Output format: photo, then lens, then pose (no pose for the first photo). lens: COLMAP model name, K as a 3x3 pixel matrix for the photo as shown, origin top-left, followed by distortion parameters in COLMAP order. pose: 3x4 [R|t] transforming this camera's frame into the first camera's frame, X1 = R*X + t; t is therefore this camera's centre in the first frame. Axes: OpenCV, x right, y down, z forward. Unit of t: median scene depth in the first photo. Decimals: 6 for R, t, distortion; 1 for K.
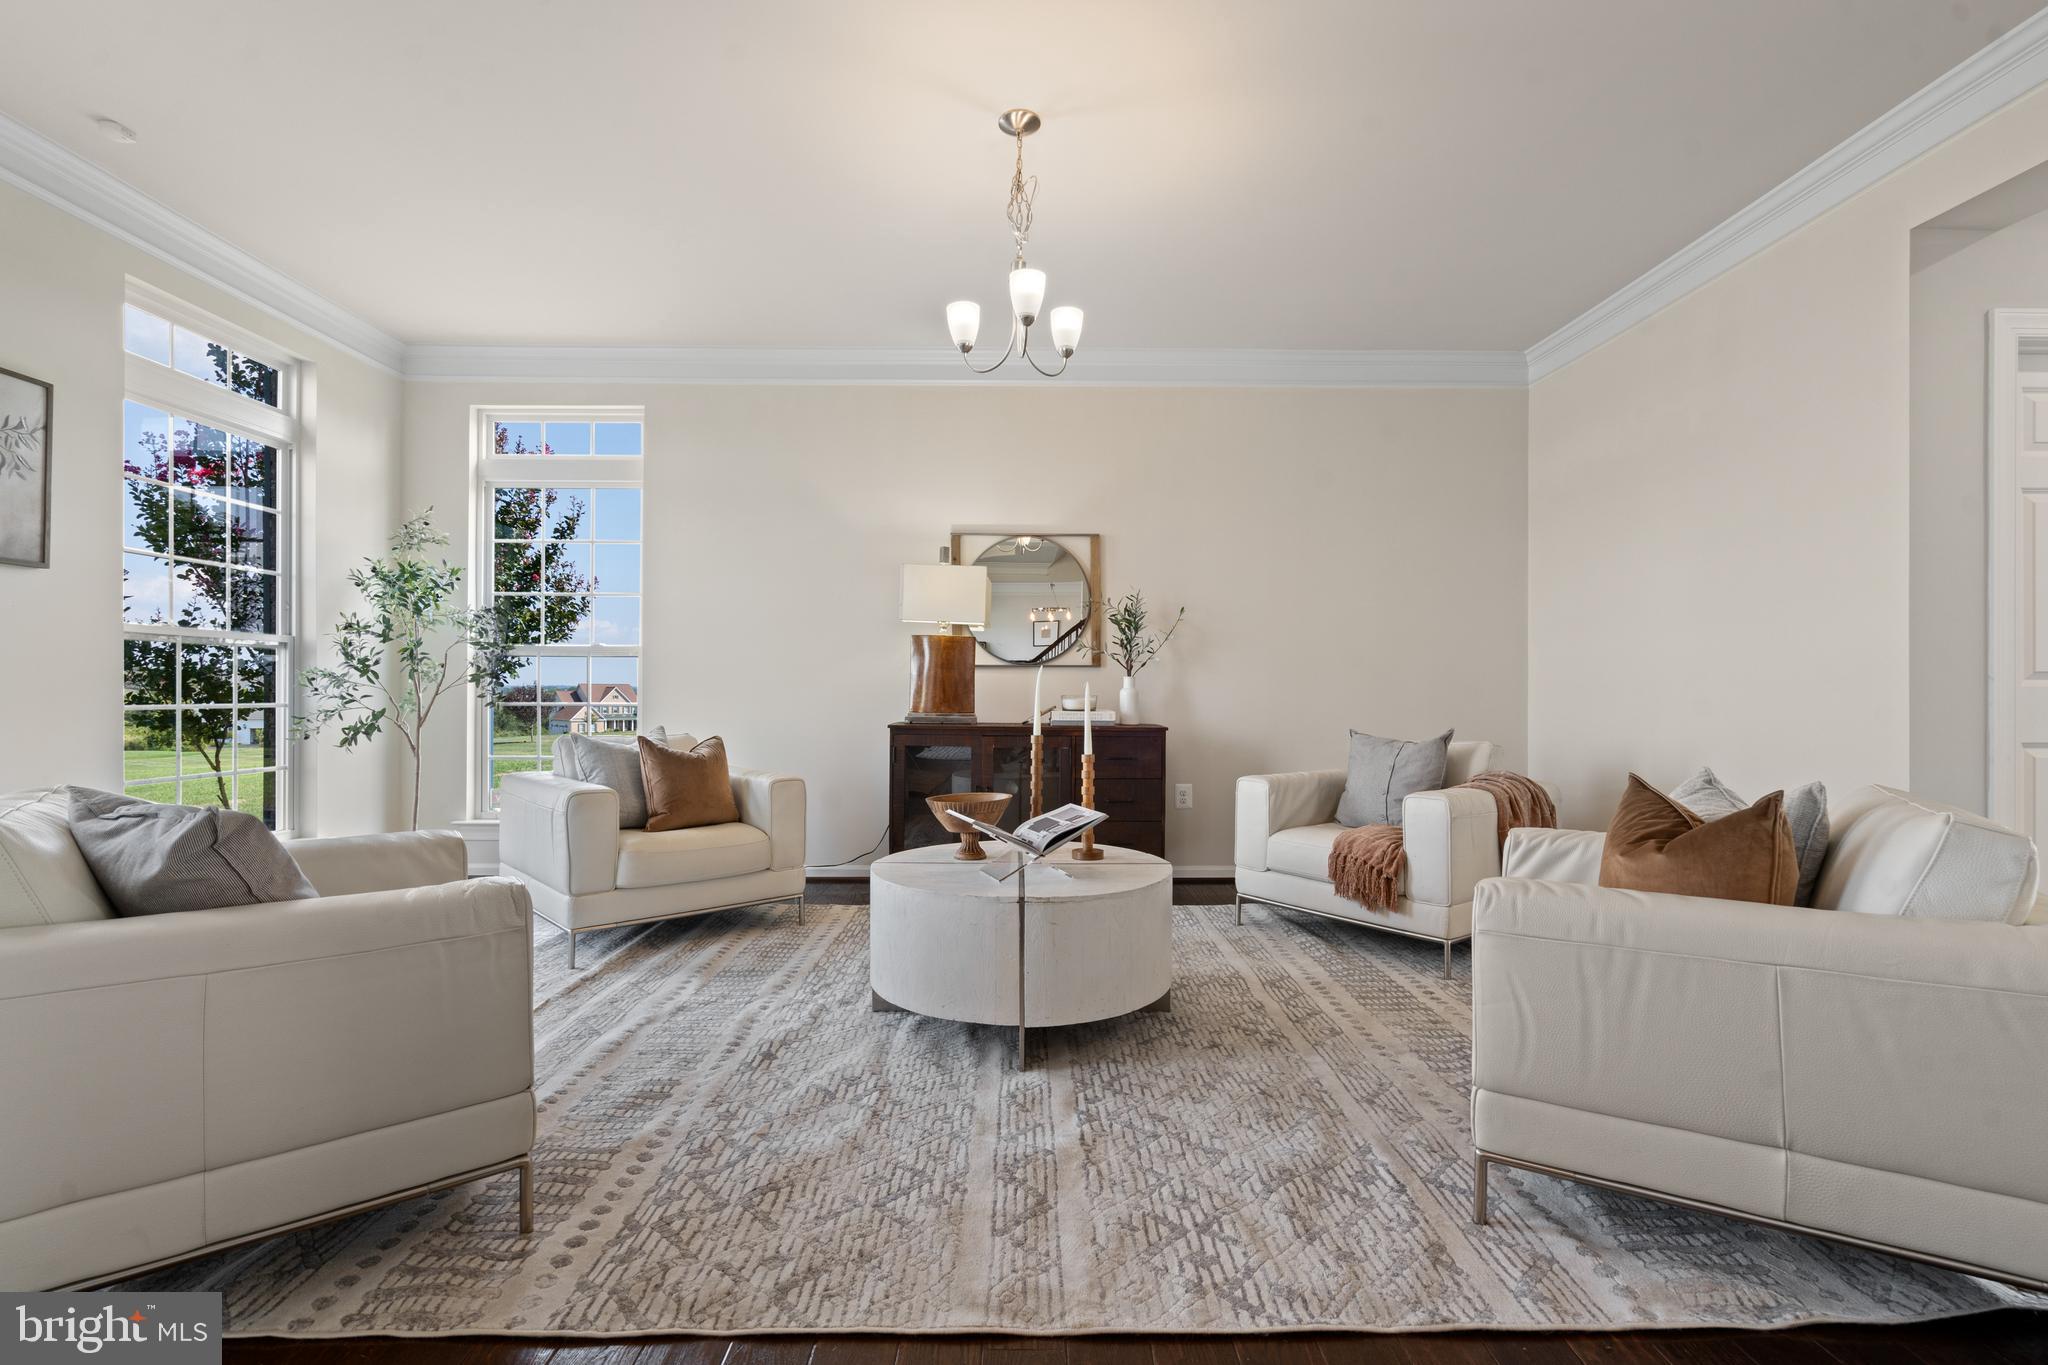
lens RADIAL K [[930.5, 0, 1025.9], [0, 930.5, 688.6], [0, 0, 1]] dist [0.001722, 0.000483]
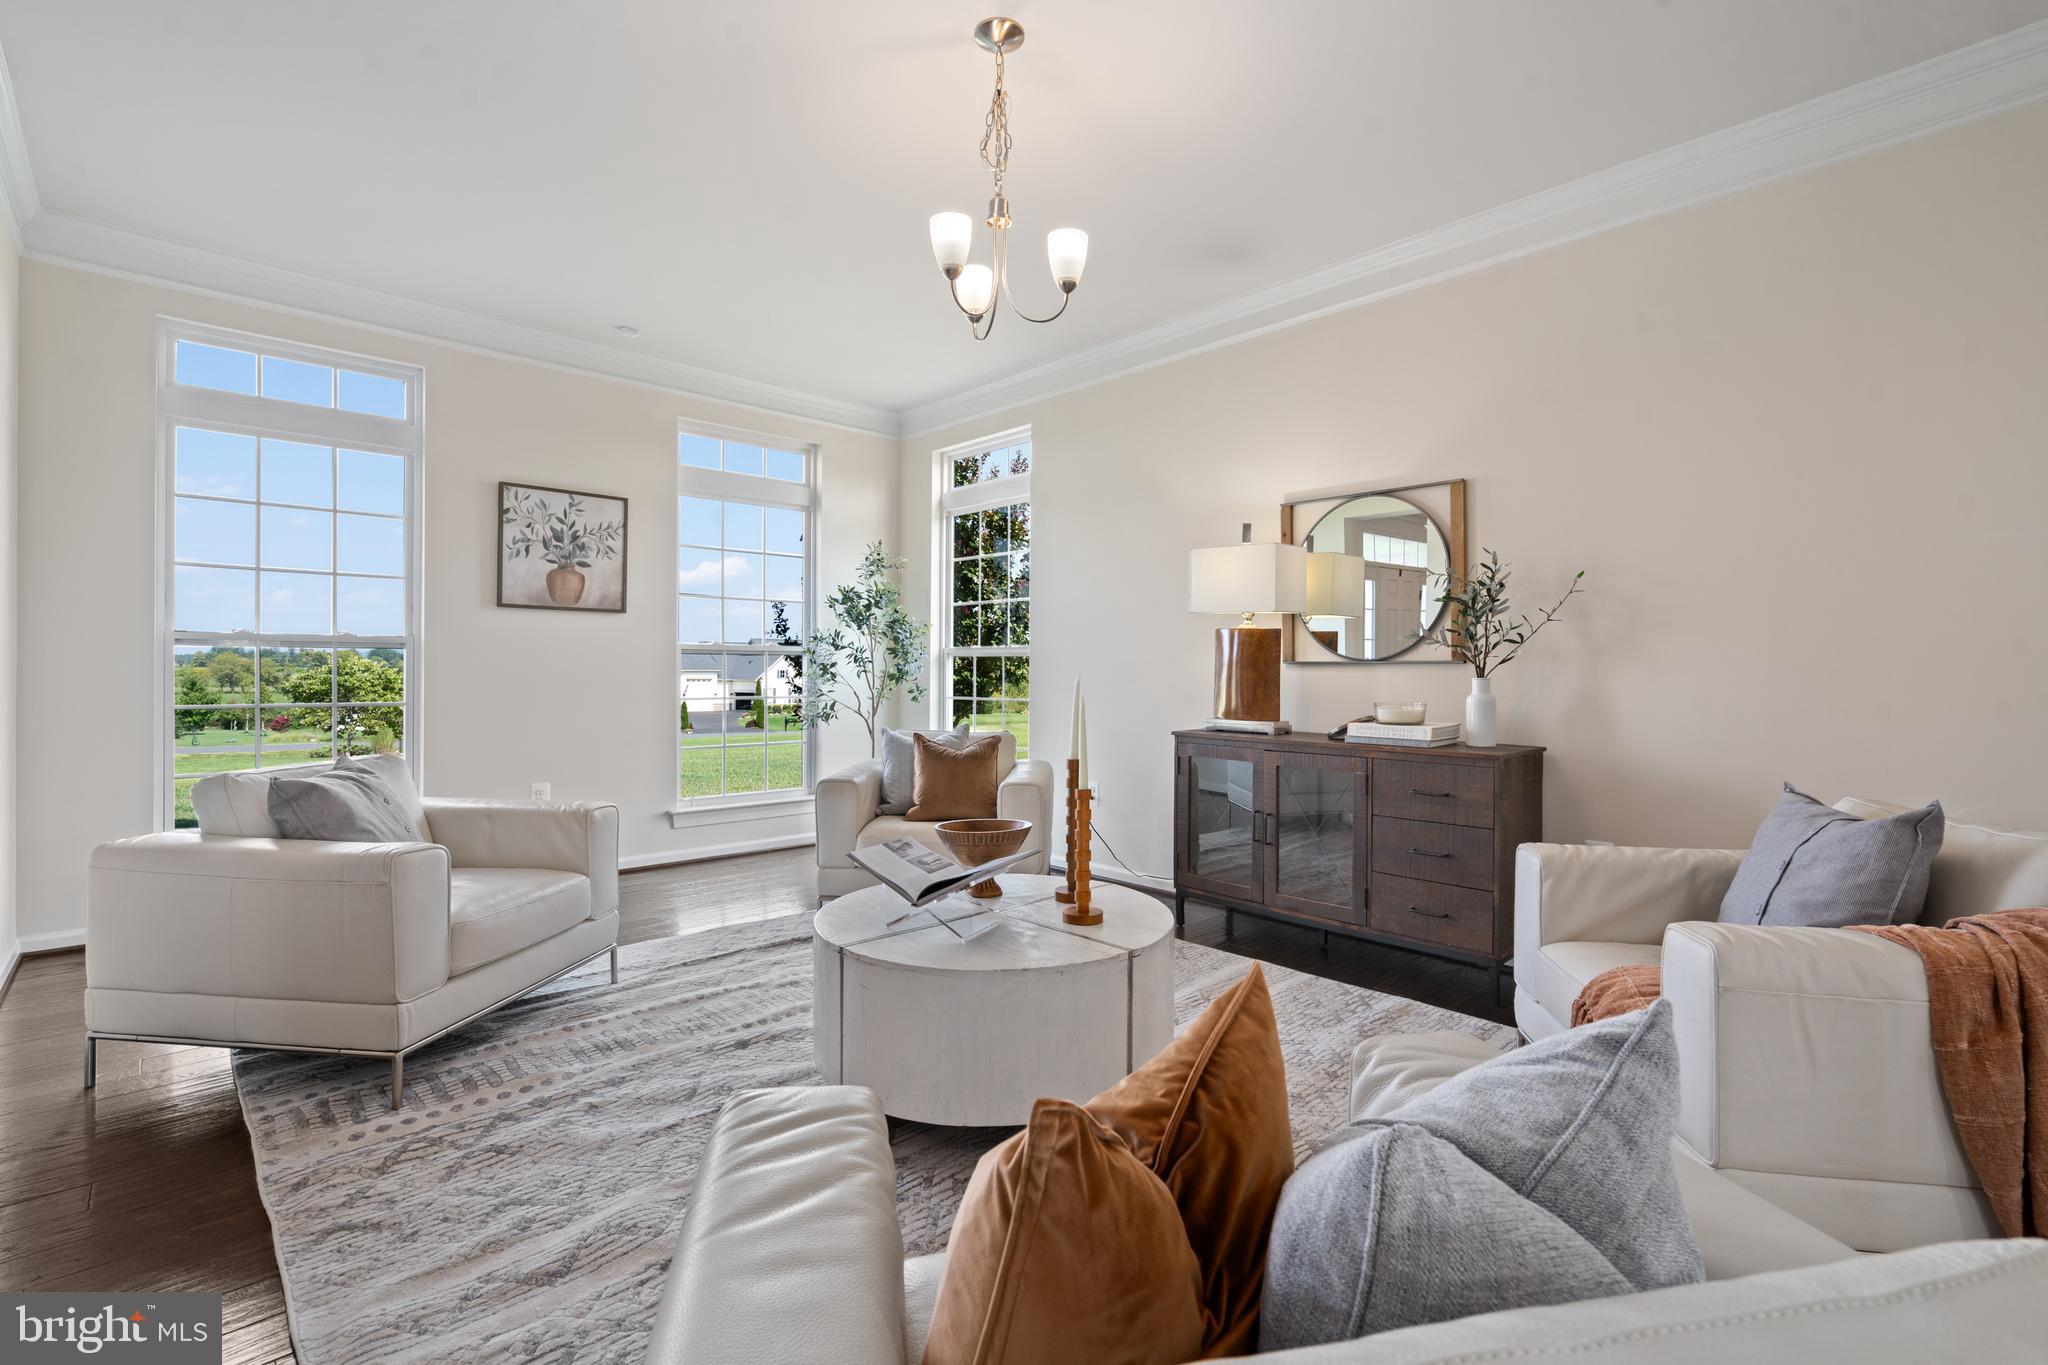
lens RADIAL K [[924.8, 0, 1029.8], [0, 924.8, 674.2], [0, 0, 1]] dist [-0.003600, 0.000102]
pose [[0.679326, 0.003097, -0.733830, 0.604060], [0.001796, 0.999981, 0.005883, -0.031564], [0.733835, -0.005314, 0.679307, 0.431370]]
